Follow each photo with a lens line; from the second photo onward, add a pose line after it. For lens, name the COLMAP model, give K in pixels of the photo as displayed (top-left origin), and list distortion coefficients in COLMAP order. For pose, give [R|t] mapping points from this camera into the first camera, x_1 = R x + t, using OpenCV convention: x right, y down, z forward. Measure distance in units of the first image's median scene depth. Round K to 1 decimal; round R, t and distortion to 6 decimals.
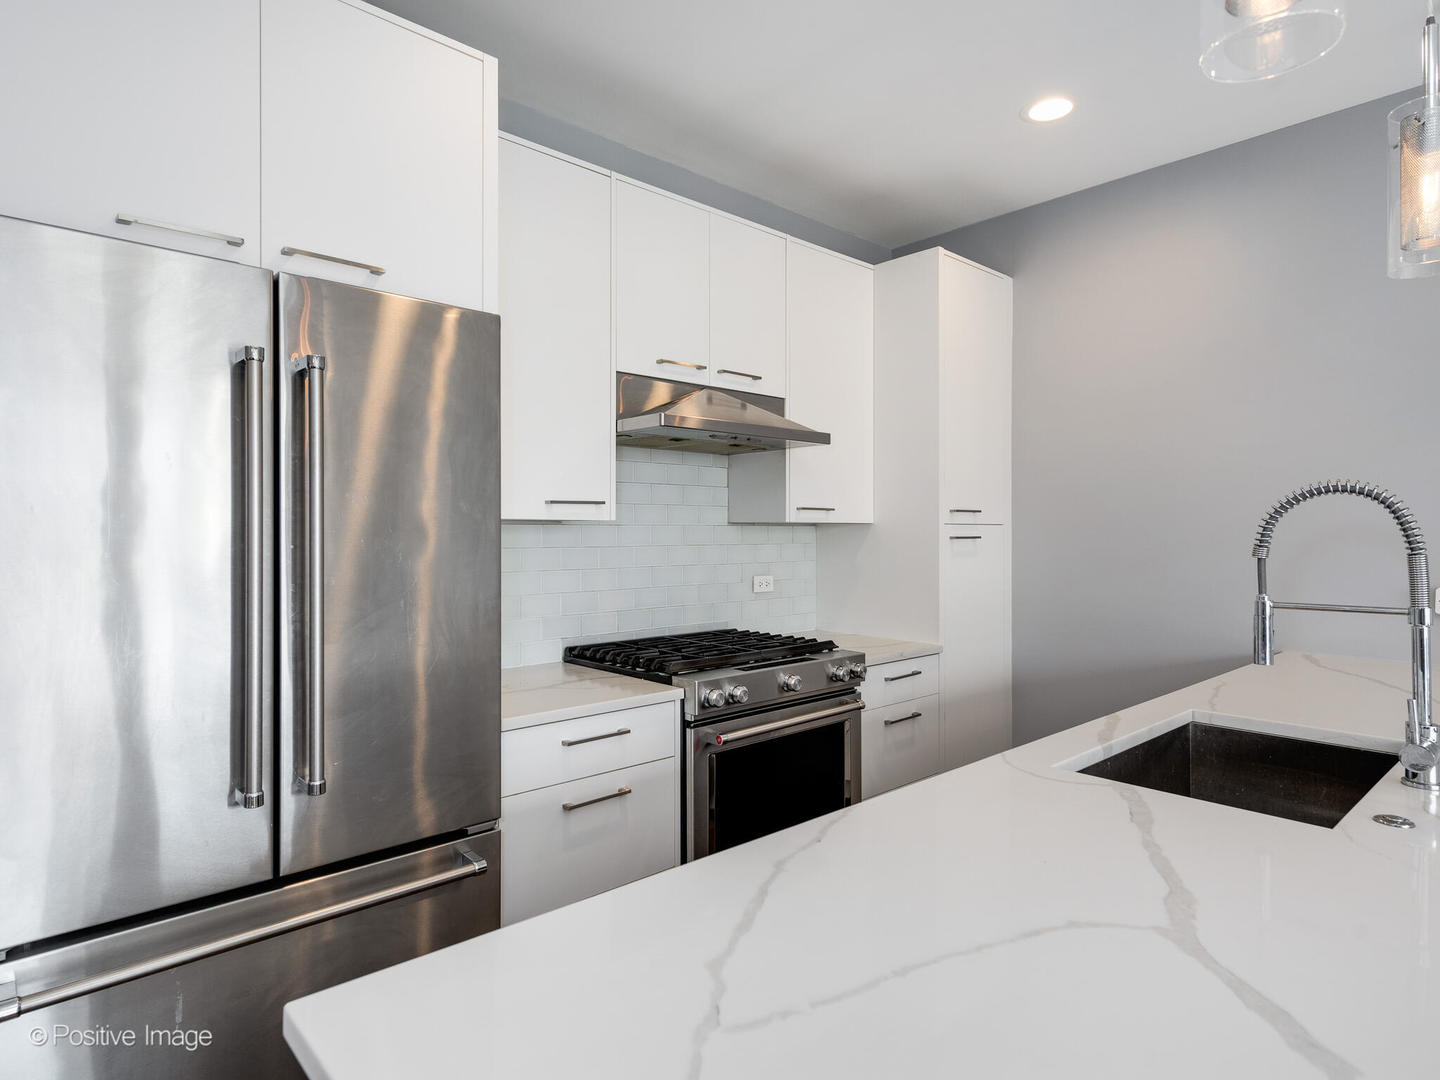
lens RADIAL K [[806.3, 0, 720.0], [0, 806.3, 540.0], [0, 0, 1]] dist [0.003312, 0.002083]
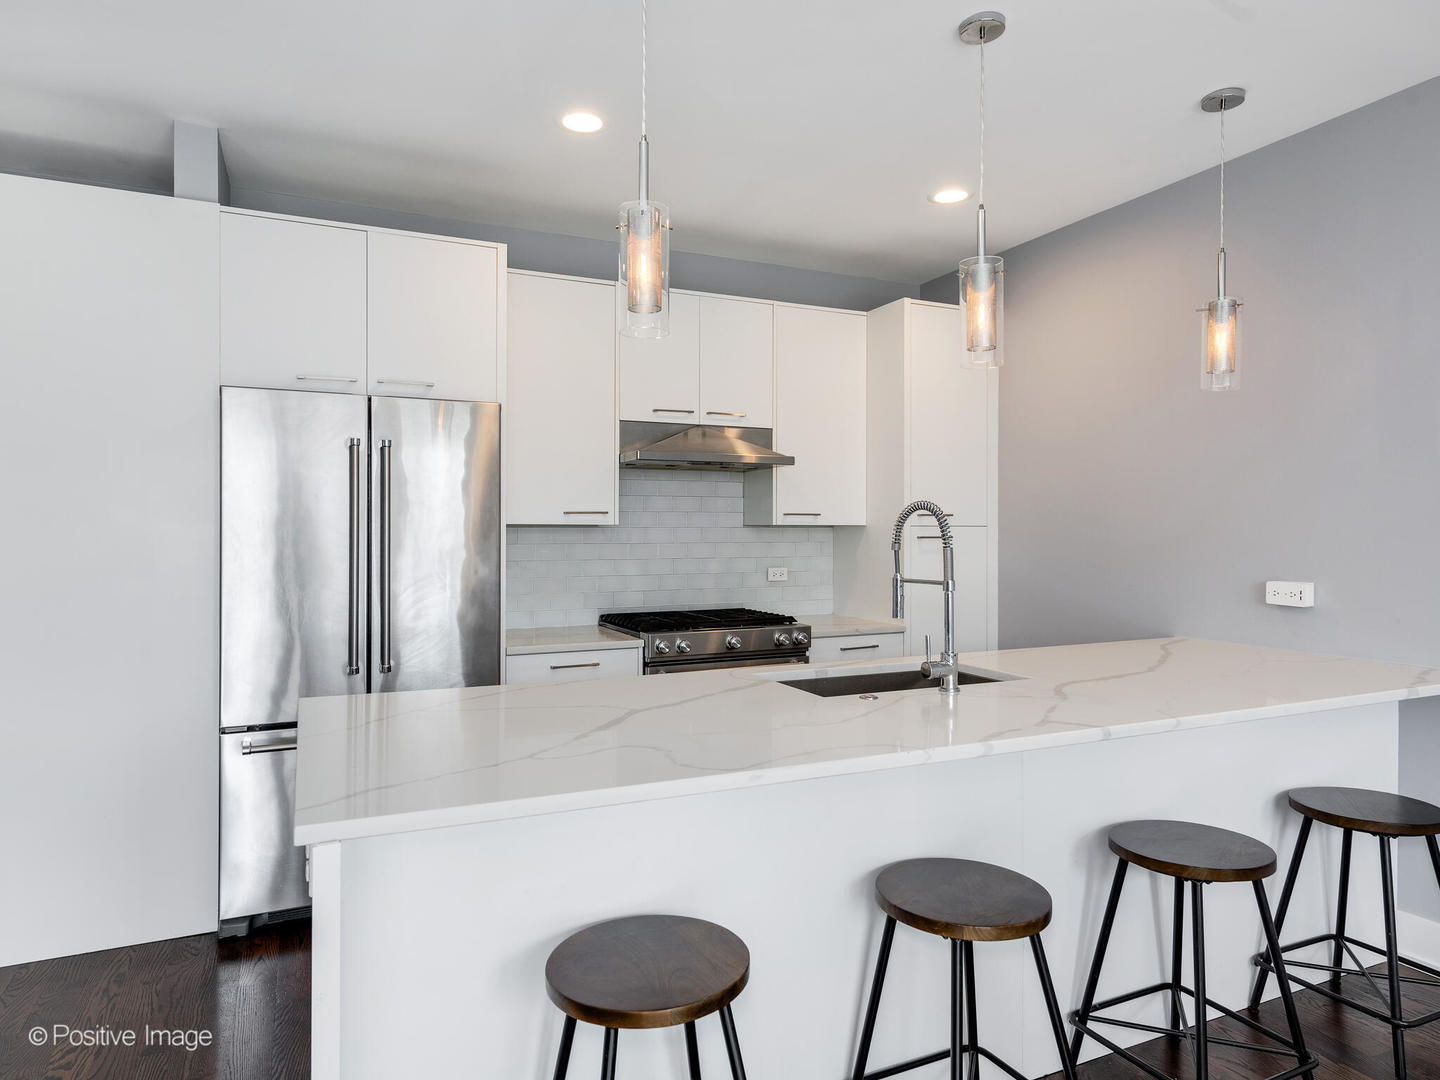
lens RADIAL K [[890.1, 0, 730.0], [0, 890.1, 537.3], [0, 0, 1]] dist [0.022001, 0.000311]
pose [[0.955668, 0.002703, -0.294435, 0.477638], [-0.003575, 0.999991, -0.002423, 0.001212], [0.294426, 0.003368, 0.955668, -0.411984]]
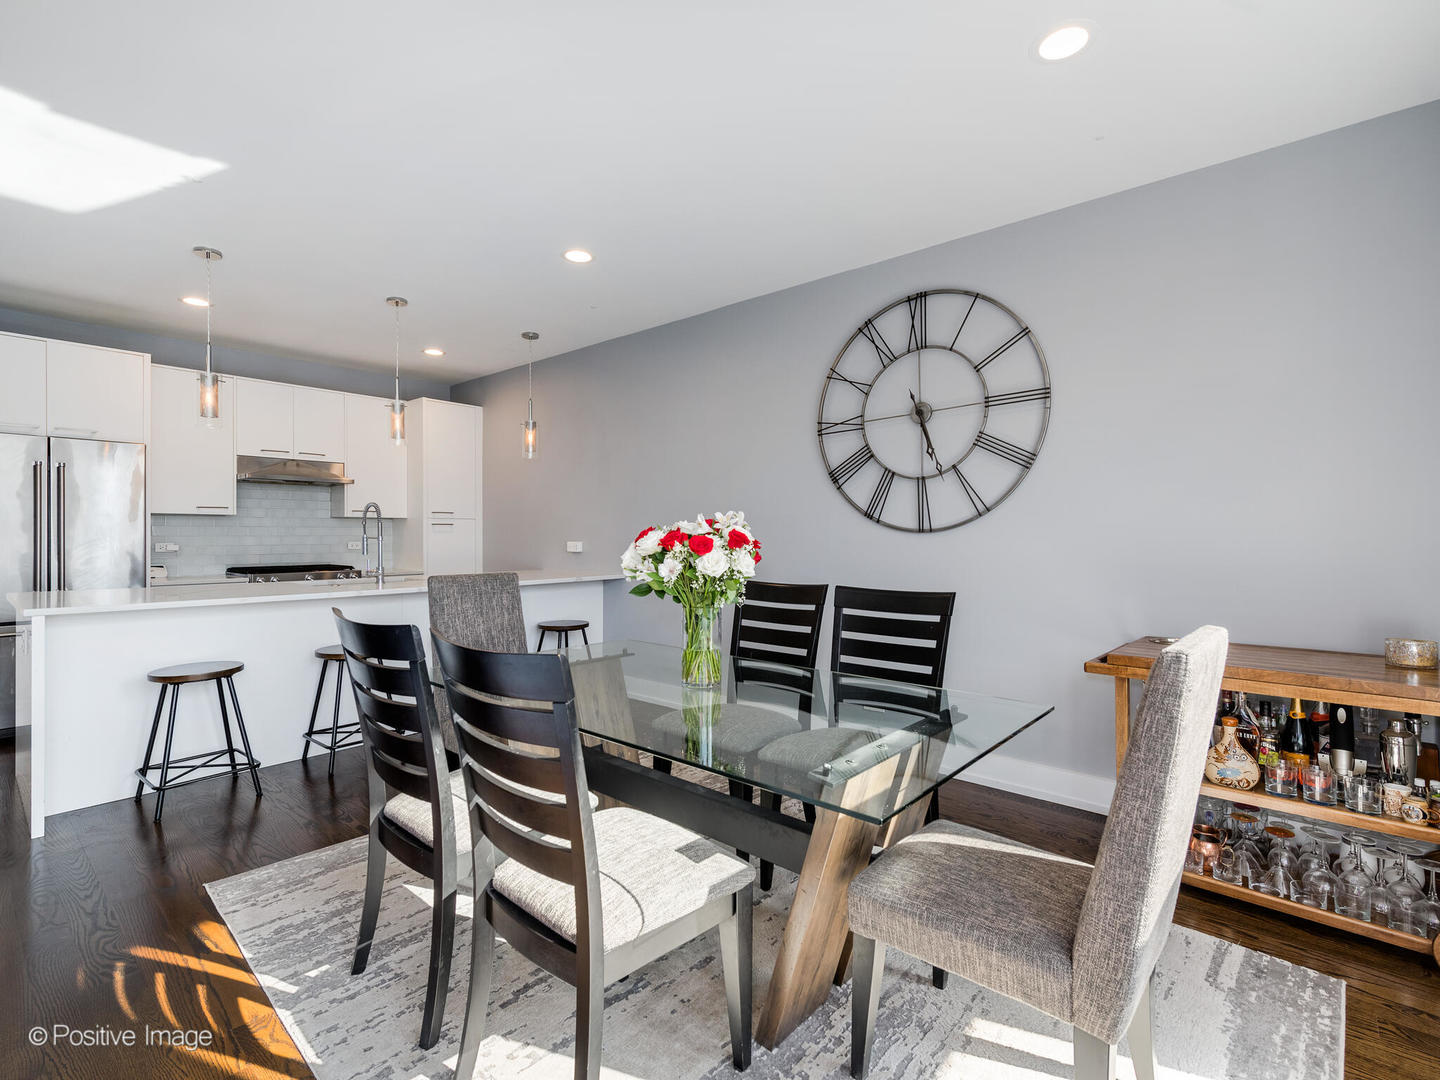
lens RADIAL K [[646.0, 0, 713.5], [0, 646.0, 539.0], [0, 0, 1]] dist [-0.001281, -0.000504]
pose [[0.992920, 0.001226, 0.118779, 1.005348], [-0.001266, 0.999999, 0.000266, 0.044084], [-0.118778, -0.000415, 0.992921, -1.064449]]
